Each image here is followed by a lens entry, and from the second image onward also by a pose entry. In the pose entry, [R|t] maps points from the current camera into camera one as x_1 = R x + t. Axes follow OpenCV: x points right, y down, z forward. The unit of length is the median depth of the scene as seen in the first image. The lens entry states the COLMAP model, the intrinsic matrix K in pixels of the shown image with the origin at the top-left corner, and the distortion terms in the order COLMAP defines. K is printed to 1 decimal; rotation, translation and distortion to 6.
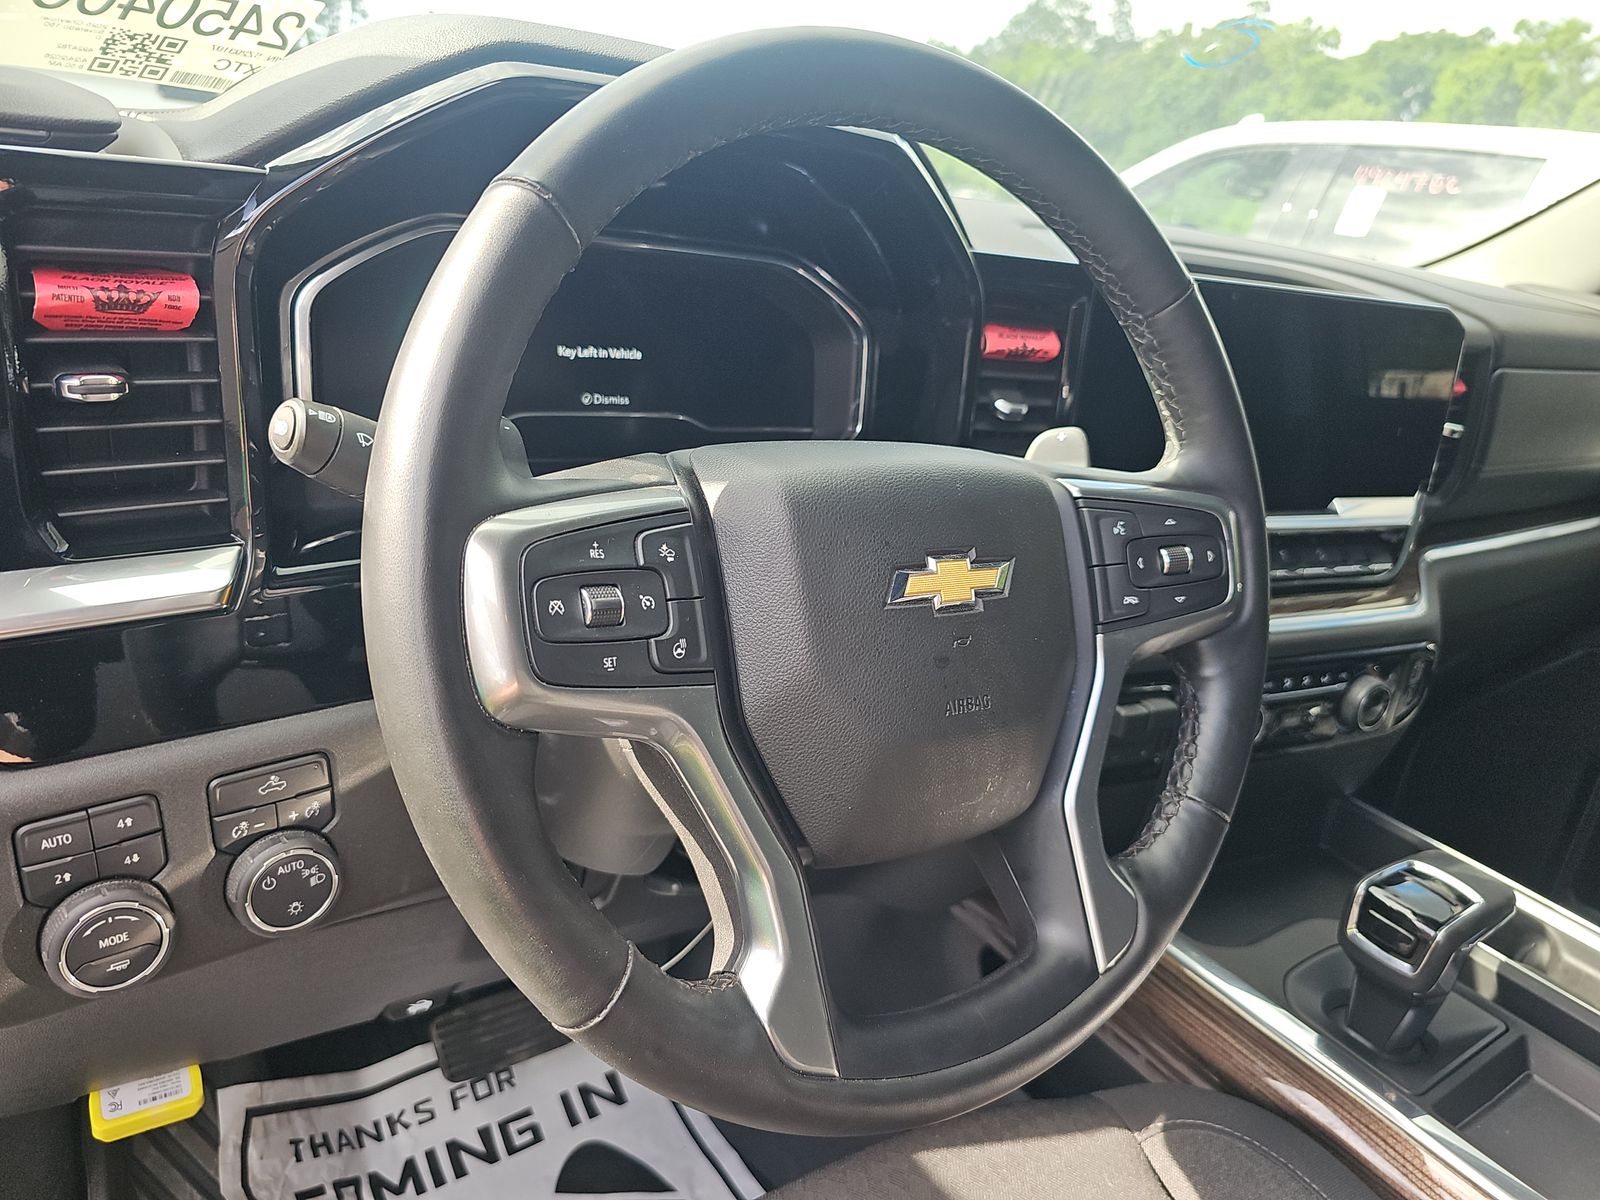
lens RADIAL K [[1147.8, 0, 800.0], [0, 1147.8, 600.0], [0, 0, 1]] dist [-0.003319, -0.005633]
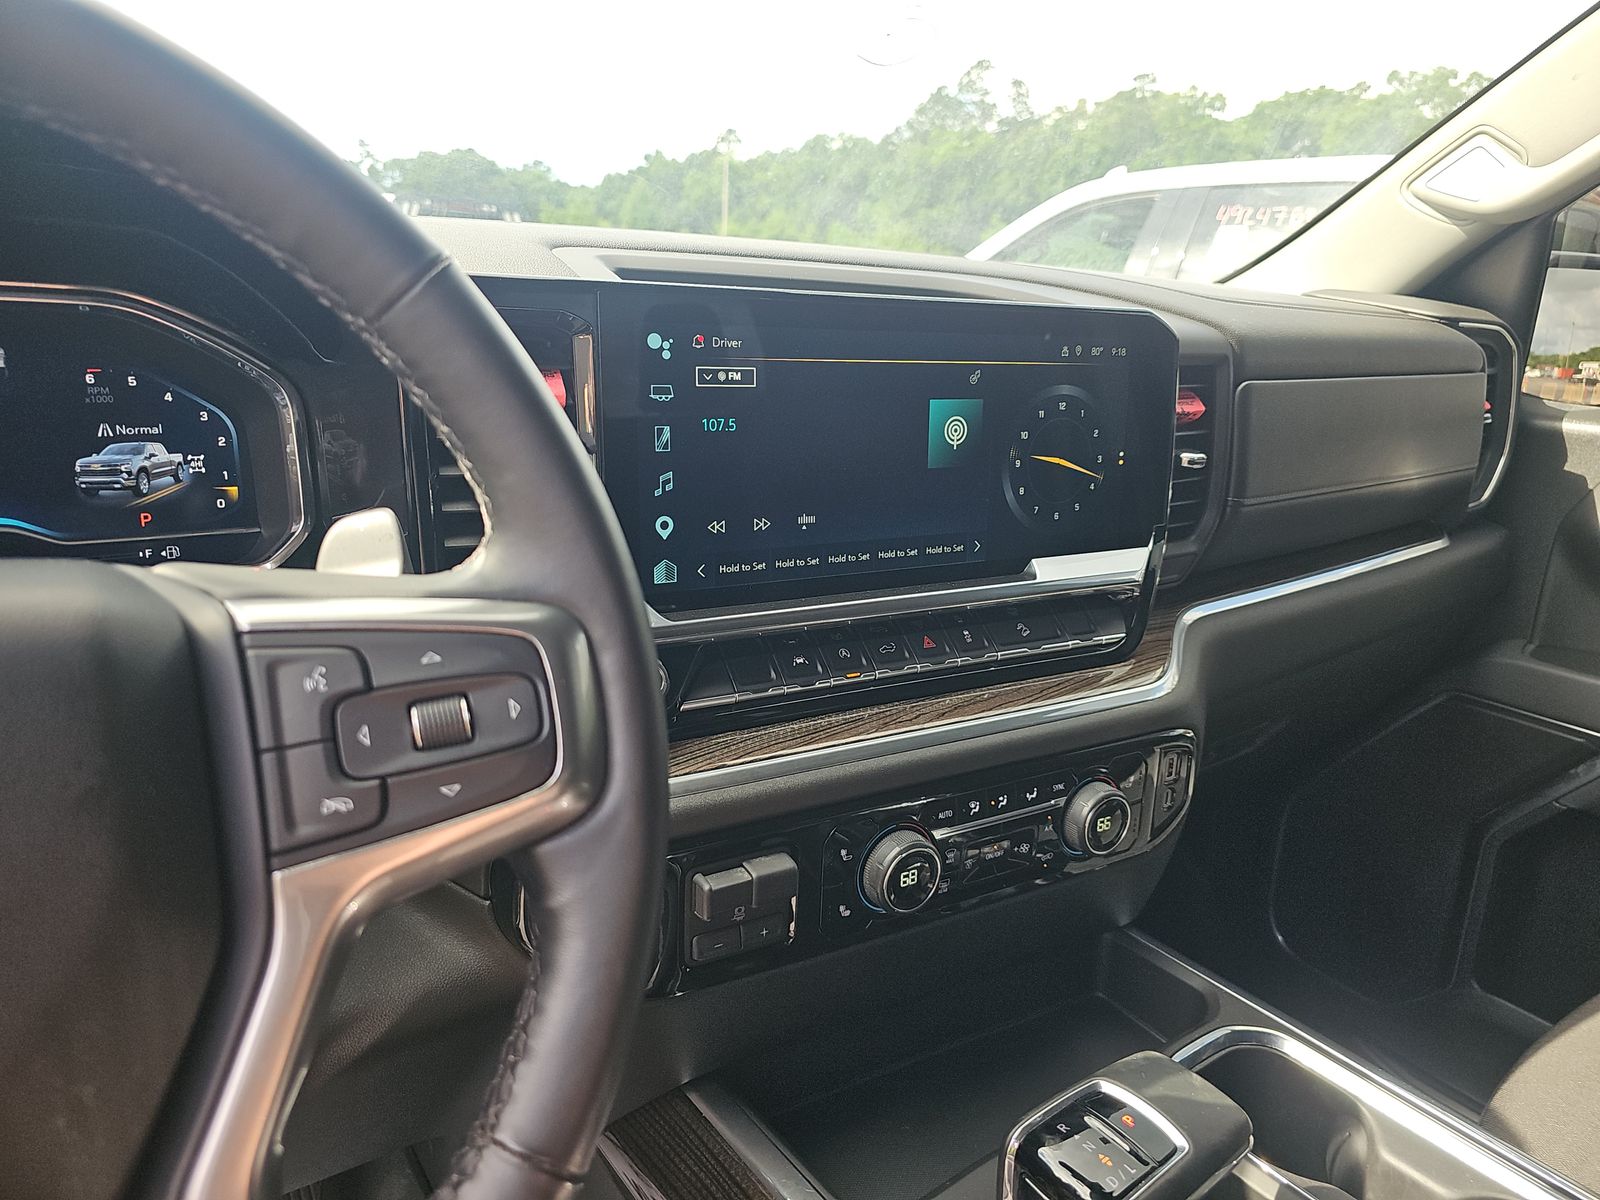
lens RADIAL K [[1108.3, 0, 798.6], [0, 1108.3, 574.8], [0, 0, 1]] dist [0.000753, 0.000240]
pose [[0.996368, -0.082580, 0.020777, 0.229207], [0.084034, 0.992988, -0.083140, -0.021534], [-0.013766, 0.084584, 0.996321, 0.195411]]
